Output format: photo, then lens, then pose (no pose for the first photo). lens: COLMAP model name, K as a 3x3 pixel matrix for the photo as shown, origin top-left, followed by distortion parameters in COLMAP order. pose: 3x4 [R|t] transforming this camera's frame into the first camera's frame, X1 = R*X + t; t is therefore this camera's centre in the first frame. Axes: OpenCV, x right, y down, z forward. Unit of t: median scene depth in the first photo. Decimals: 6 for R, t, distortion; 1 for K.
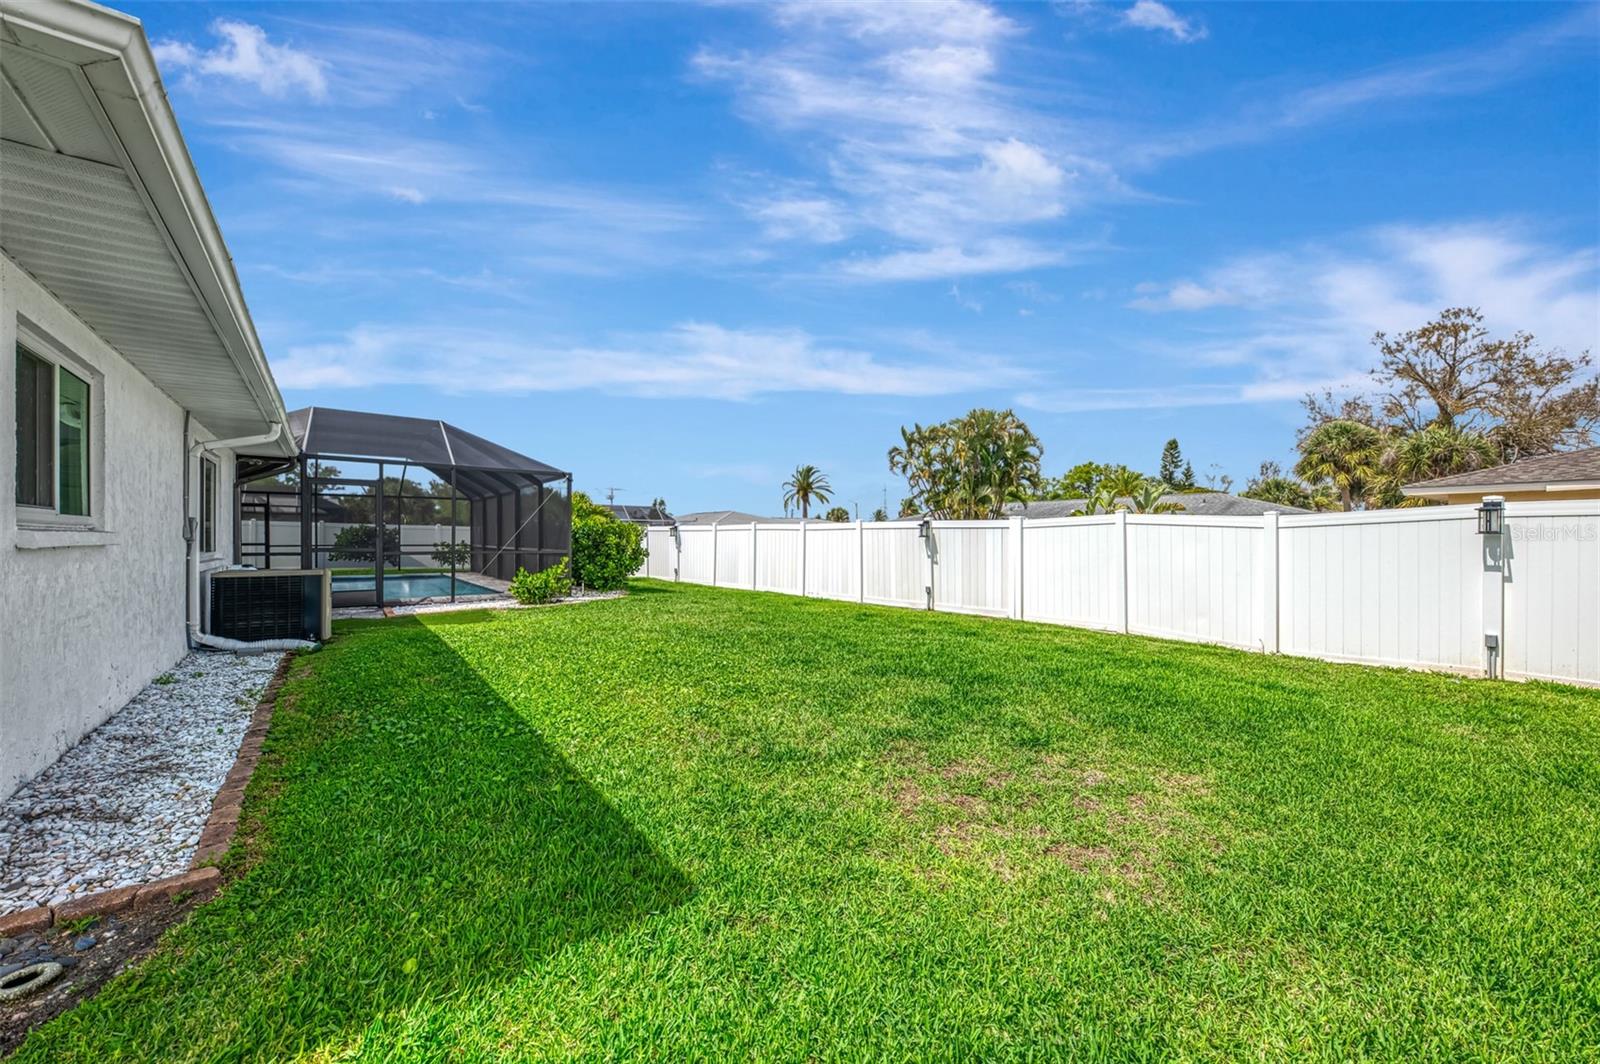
lens RADIAL K [[632.2, 0, 735.8], [0, 632.2, 532.8], [0, 0, 1]] dist [-0.000141, -0.000013]
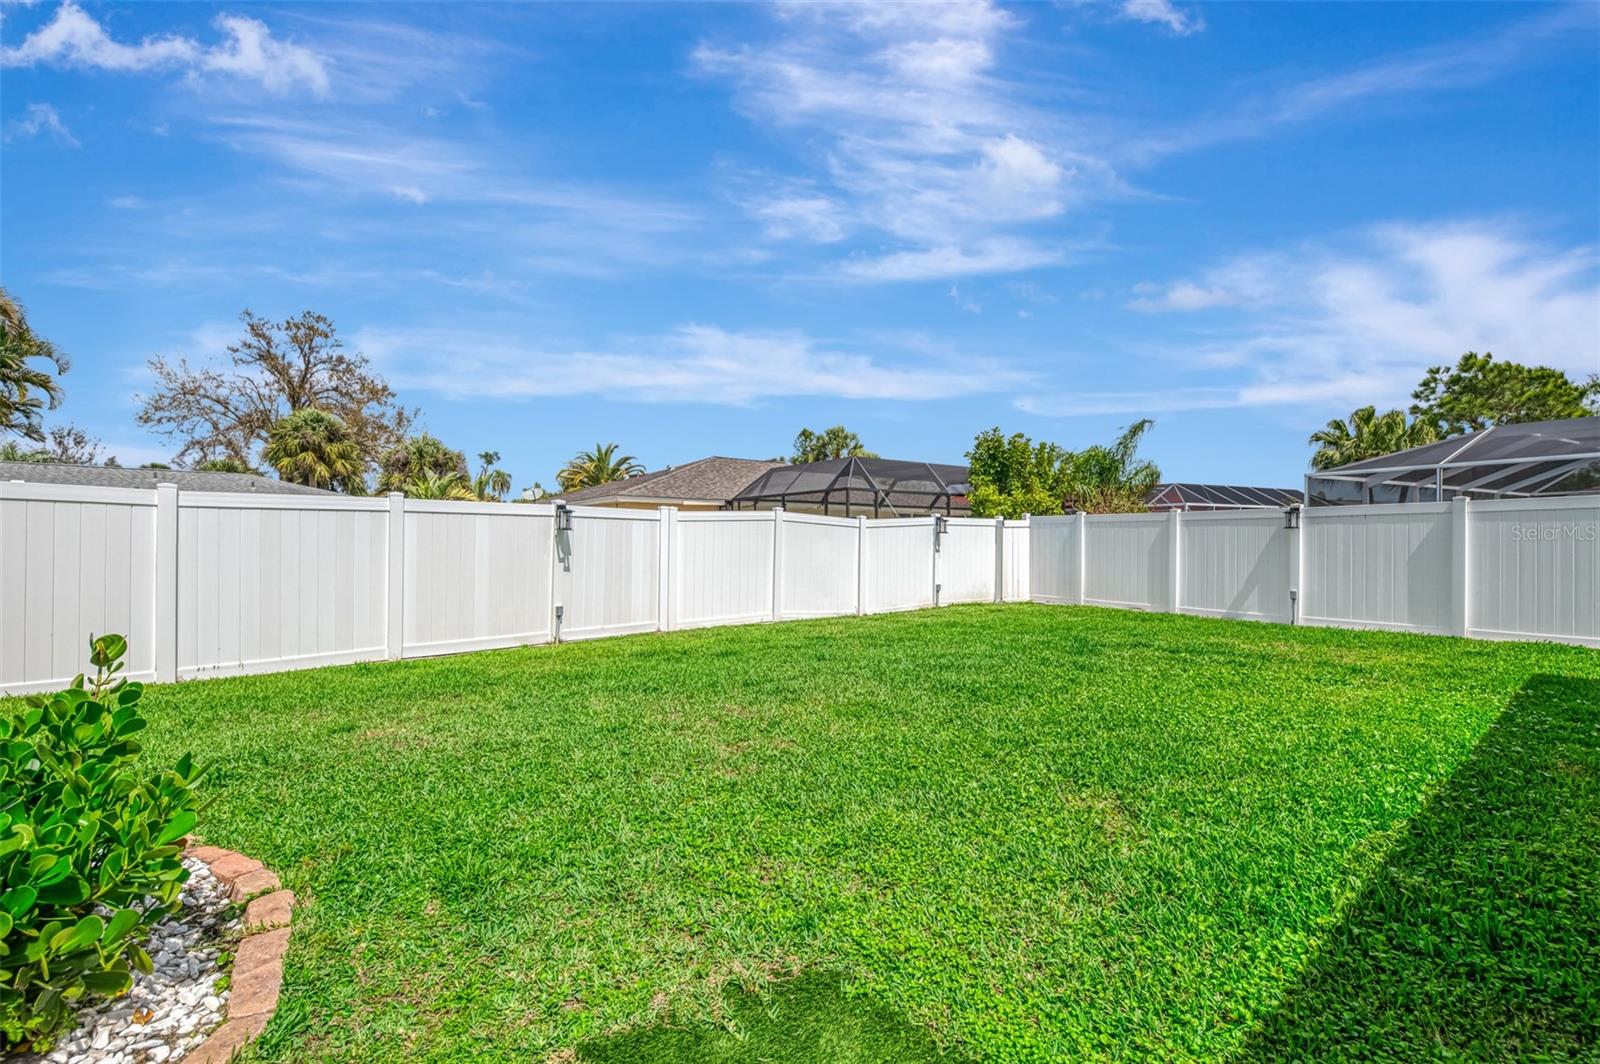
lens RADIAL K [[648.0, 0, 801.8], [0, 648.0, 542.1], [0, 0, 1]] dist [0.000495, -0.000262]
pose [[0.999996, -0.001979, 0.001801, 0.106492], [0.001980, 0.999998, -0.000397, 0.001194], [-0.001800, 0.000400, 0.999998, 0.005740]]
